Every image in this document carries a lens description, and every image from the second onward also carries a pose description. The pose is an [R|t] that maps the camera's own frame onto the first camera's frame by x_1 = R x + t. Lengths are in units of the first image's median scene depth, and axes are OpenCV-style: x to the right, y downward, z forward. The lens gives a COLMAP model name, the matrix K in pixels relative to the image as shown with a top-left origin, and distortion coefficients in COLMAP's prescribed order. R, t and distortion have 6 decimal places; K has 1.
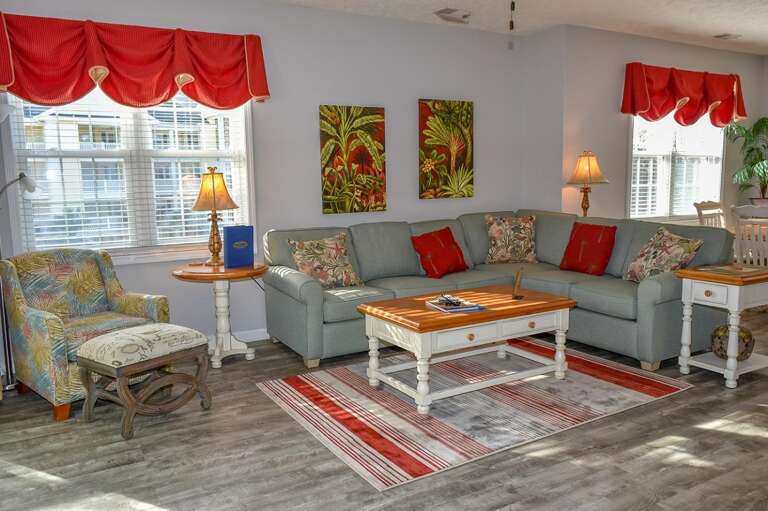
lens RADIAL K [[607.0, 0, 382.1], [0, 607.0, 256.0], [0, 0, 1]] dist [-0.016626, 0.002854]
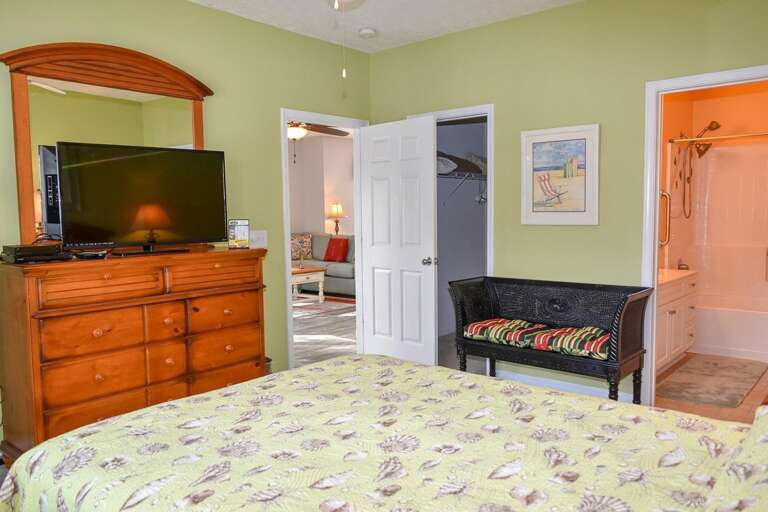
lens RADIAL K [[607.0, 0, 383.5], [0, 607.0, 256.4], [0, 0, 1]] dist [-0.016626, 0.002854]
pose [[0.942240, -0.018665, 0.334418, -0.167475], [0.037553, 0.998038, -0.050103, 0.103386], [-0.332827, 0.059767, 0.941092, -0.849015]]
